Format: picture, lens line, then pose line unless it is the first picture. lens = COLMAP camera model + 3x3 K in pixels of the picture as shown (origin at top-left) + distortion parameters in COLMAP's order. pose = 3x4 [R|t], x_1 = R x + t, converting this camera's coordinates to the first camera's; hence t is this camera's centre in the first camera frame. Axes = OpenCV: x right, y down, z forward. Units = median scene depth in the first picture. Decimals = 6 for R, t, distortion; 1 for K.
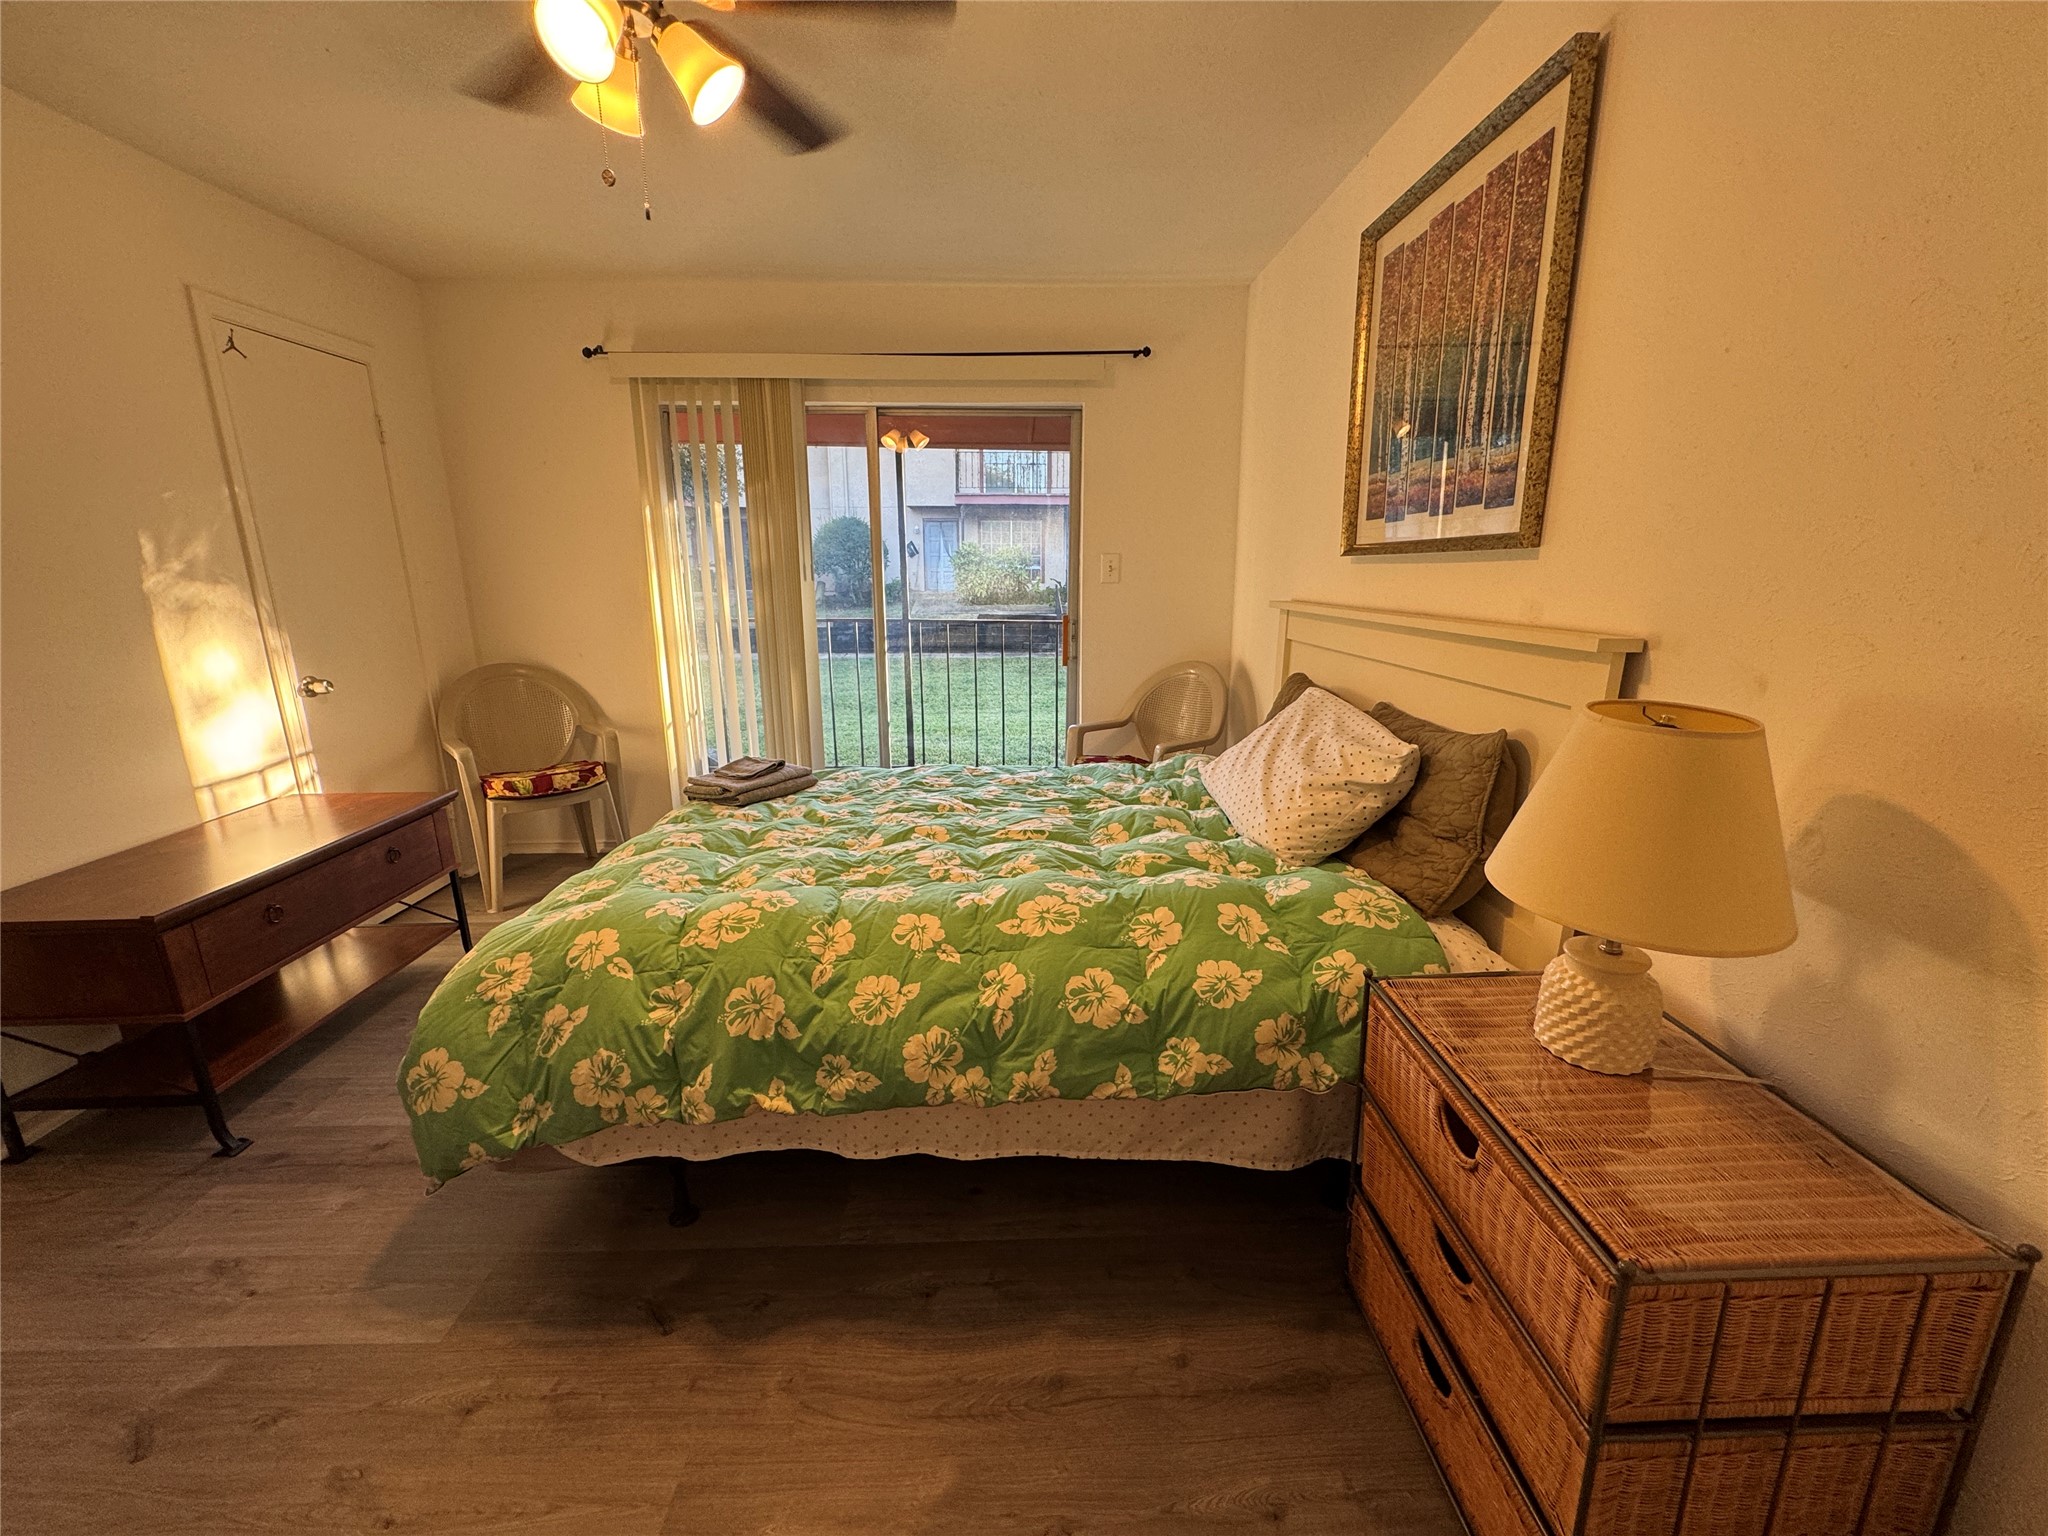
lens RADIAL K [[816.2, 0, 1032.1], [0, 816.2, 758.8], [0, 0, 1]] dist [-0.003250, -0.000561]
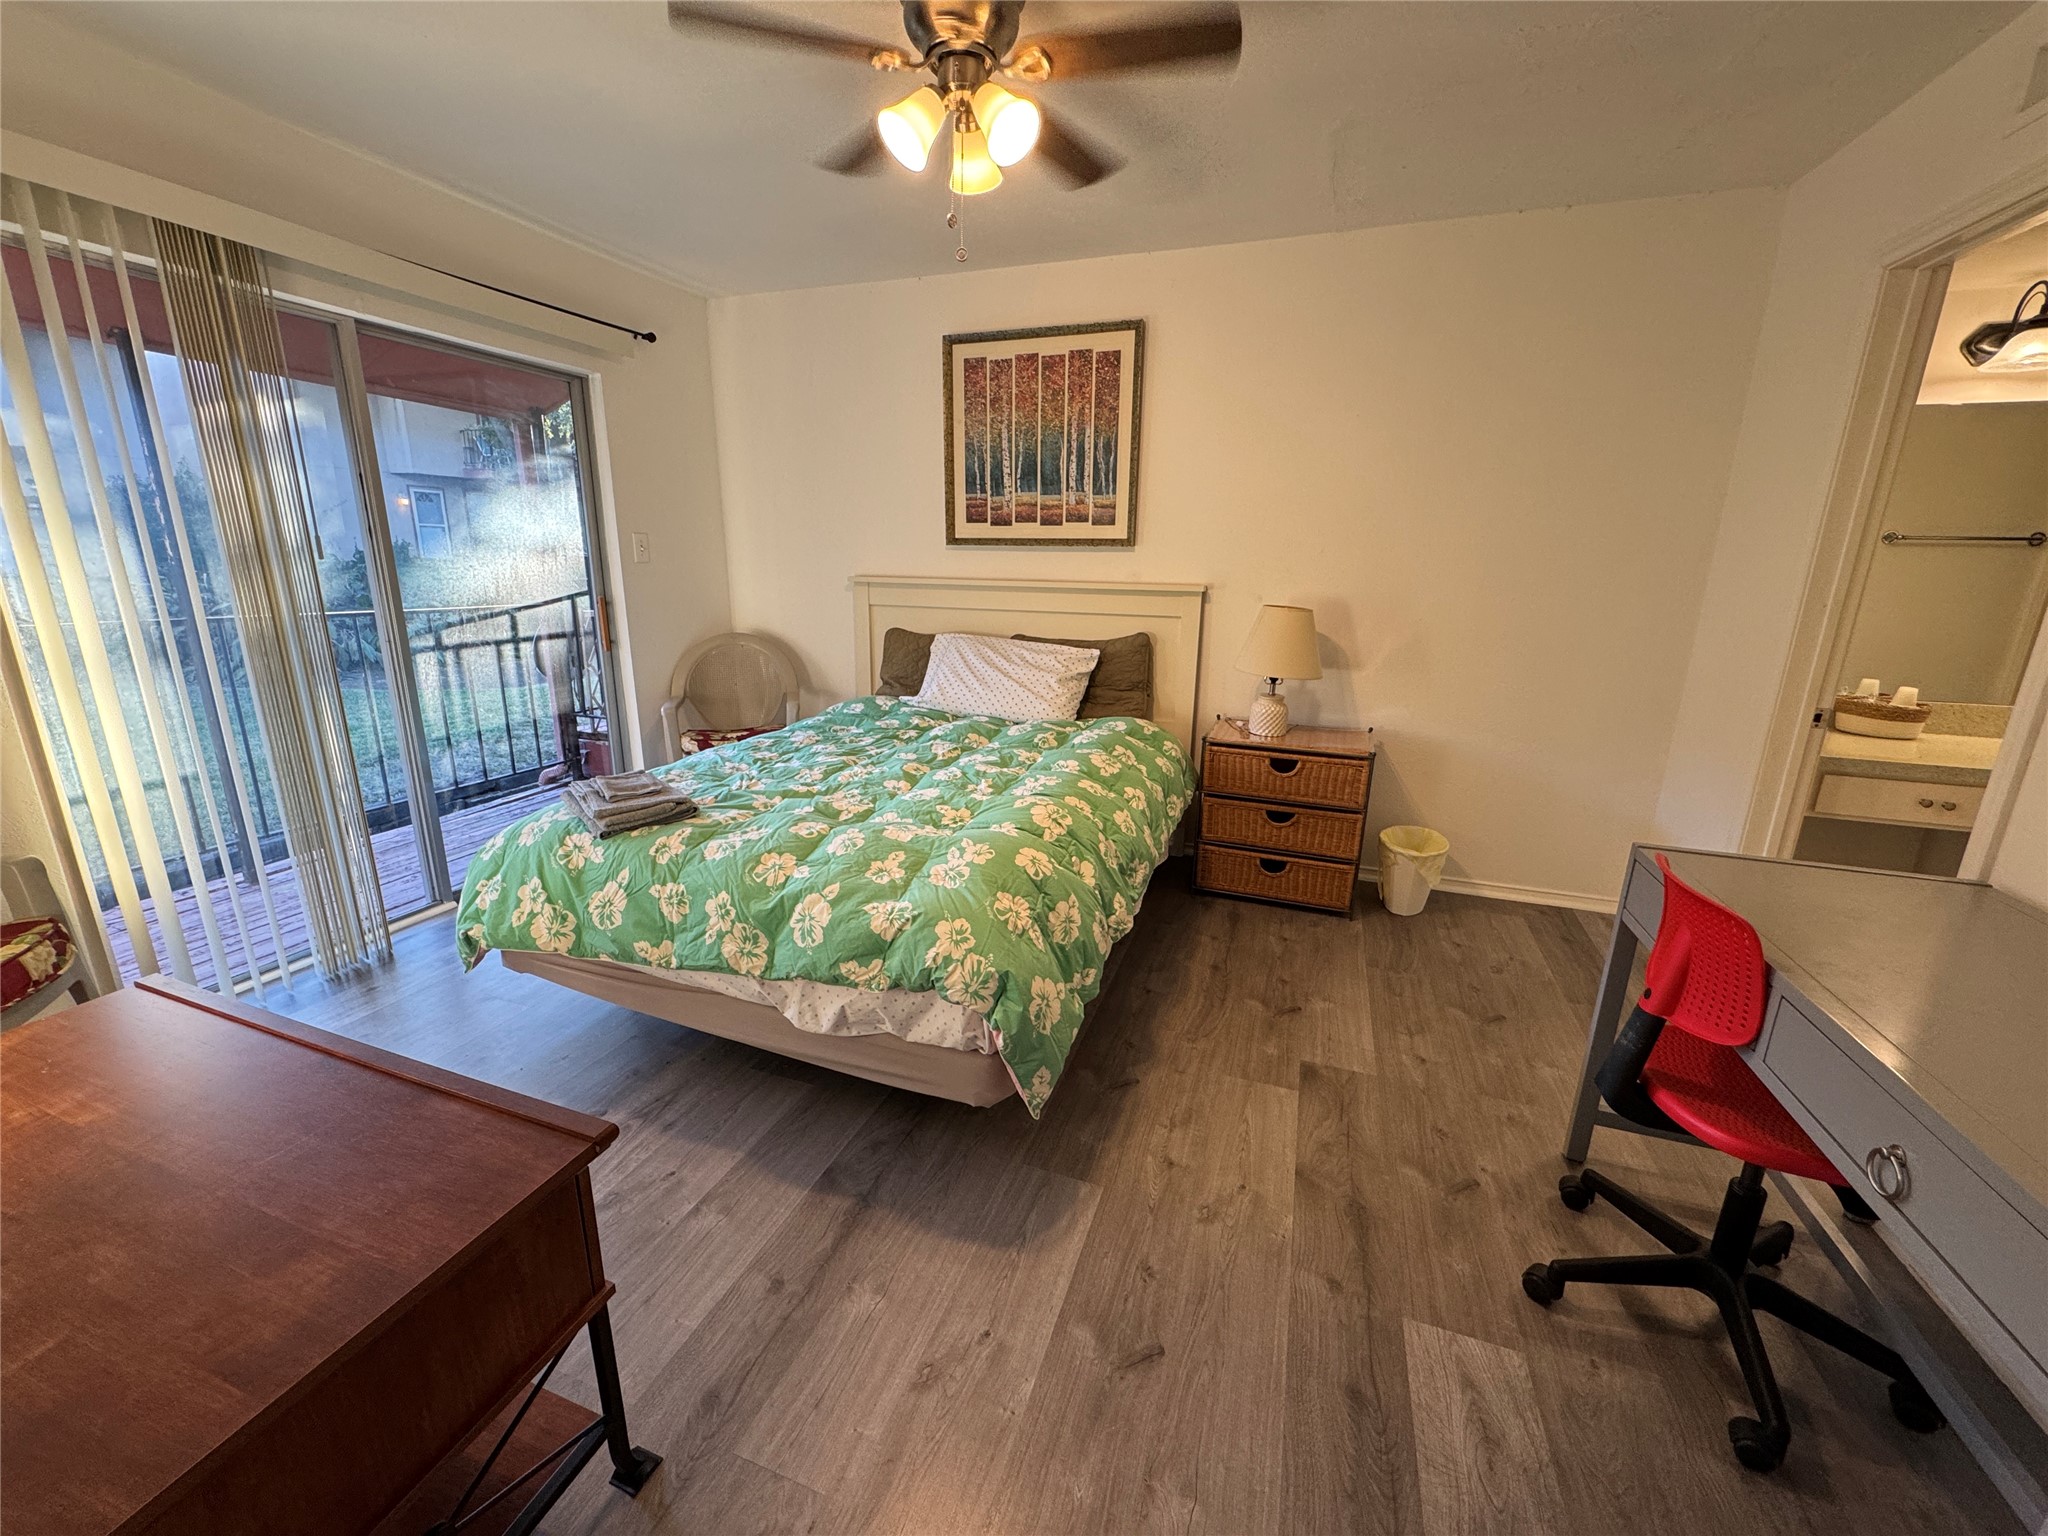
lens RADIAL K [[816.2, 0, 1005.3], [0, 816.2, 761.7], [0, 0, 1]] dist [-0.003250, -0.000561]
pose [[0.374704, -0.221906, 0.900197, -1.453695], [0.194283, 0.968171, 0.157793, -0.106470], [-0.906560, 0.115767, 0.405891, 0.462341]]
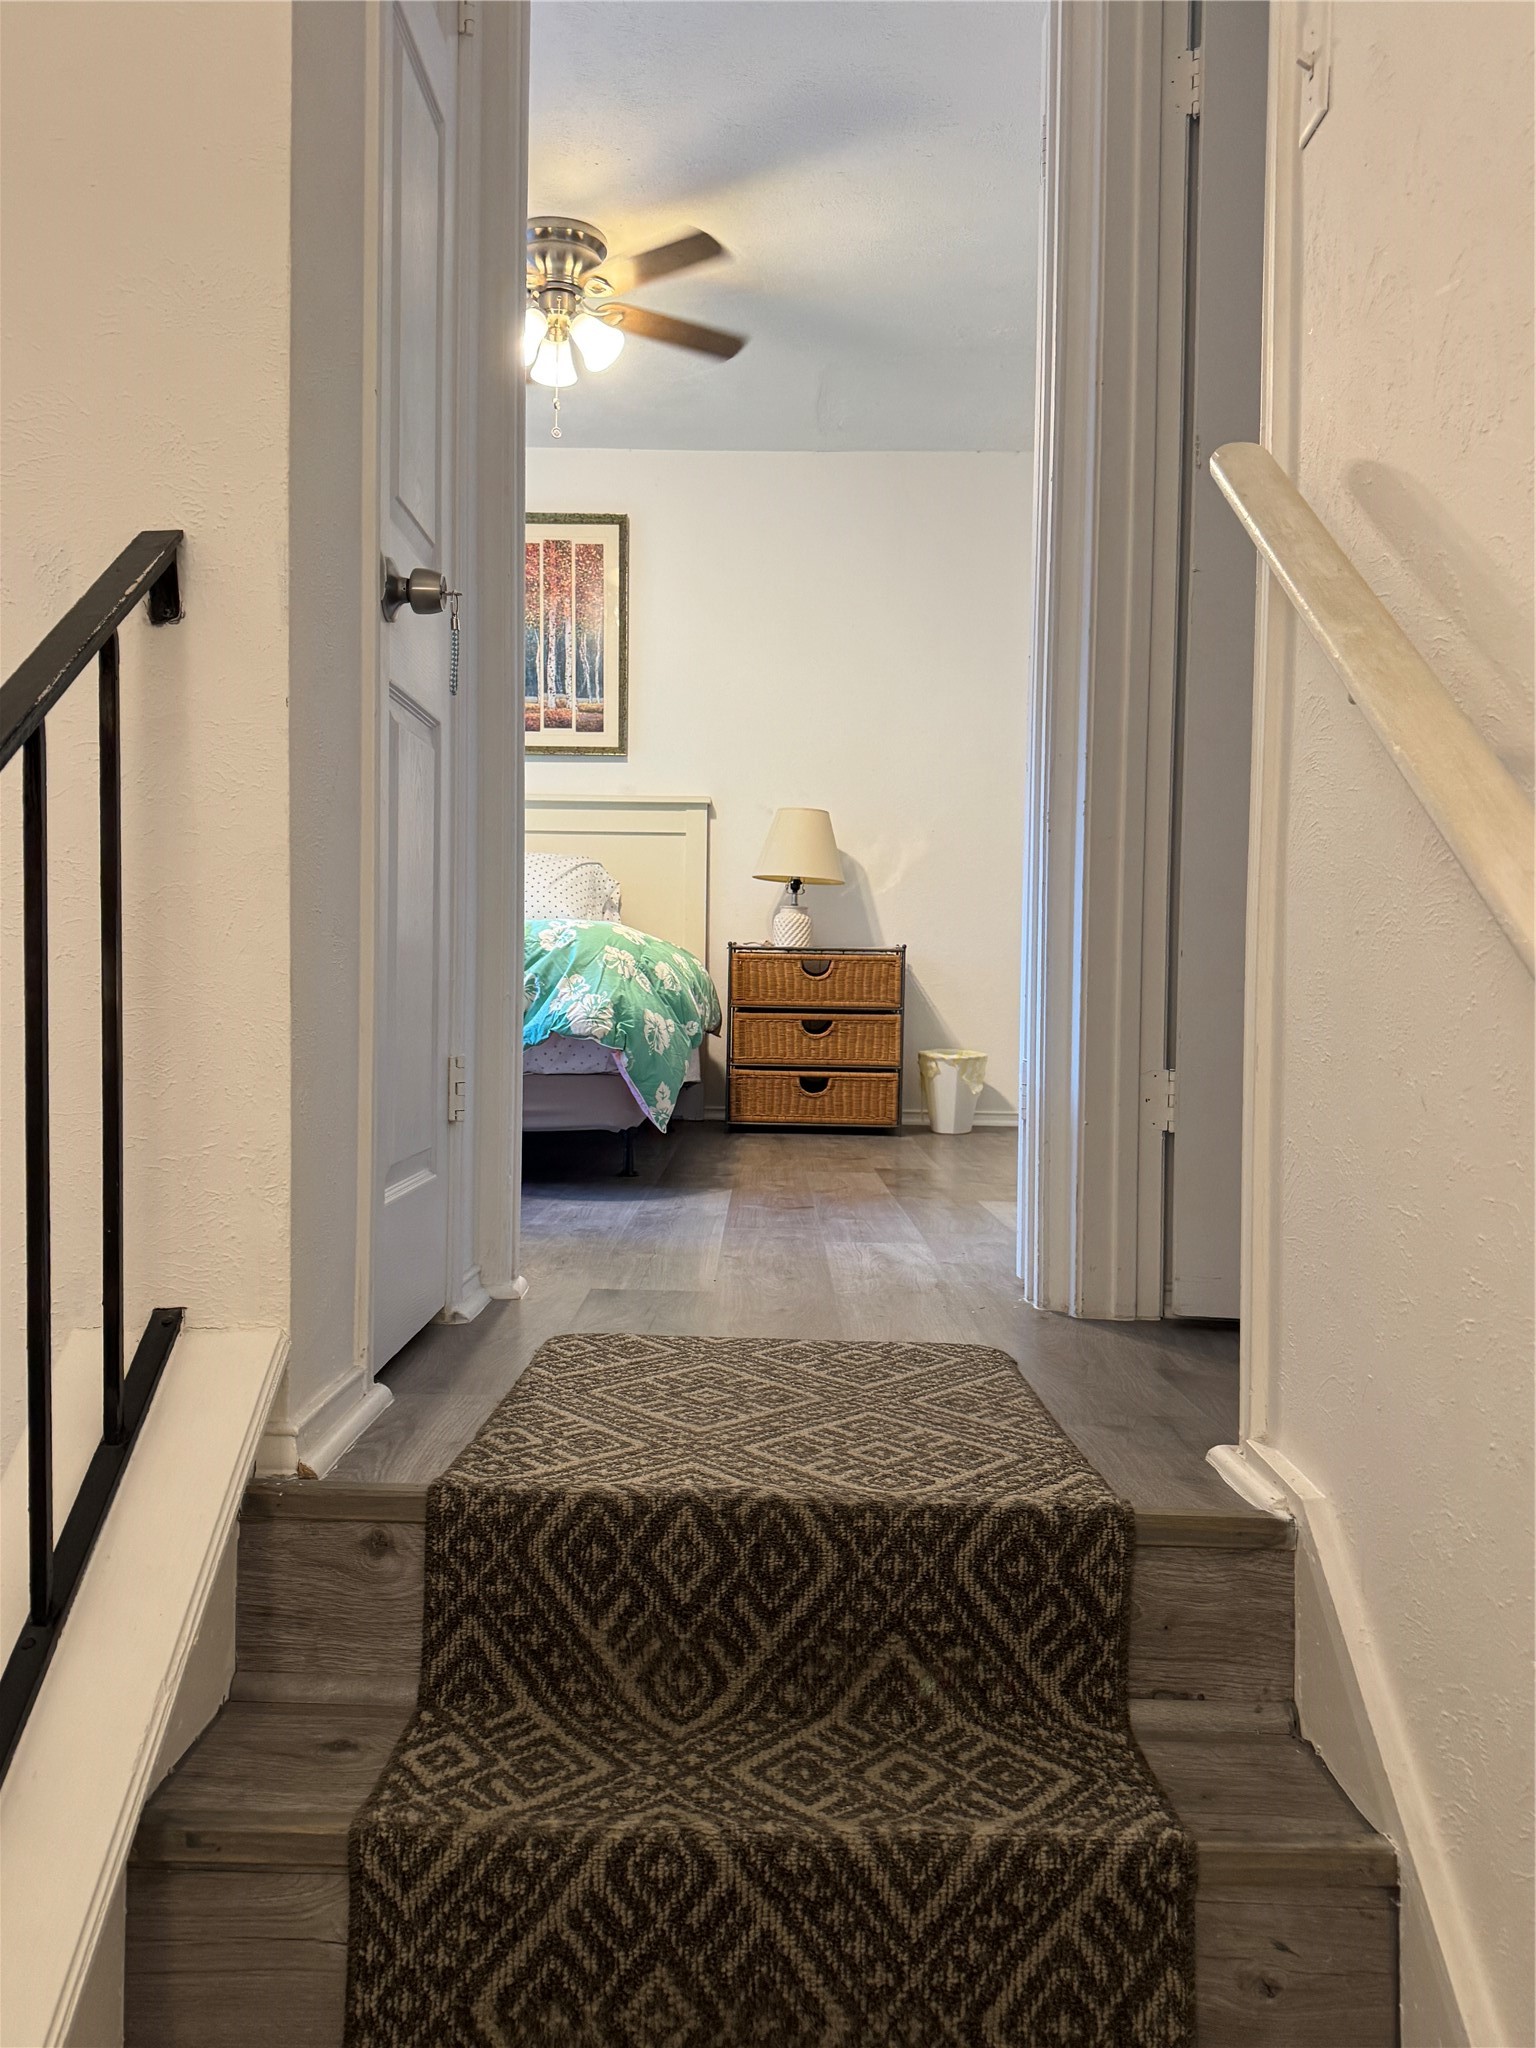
lens RADIAL K [[1647.2, 0, 766.6], [0, 1647.2, 1032.4], [0, 0, 1]] dist [0.015602, 0.001646]
pose [[0.038557, -0.014442, 0.999152, -2.889461], [0.213259, 0.976978, 0.005892, 0.370524], [-0.976235, 0.212851, 0.040749, 0.619554]]
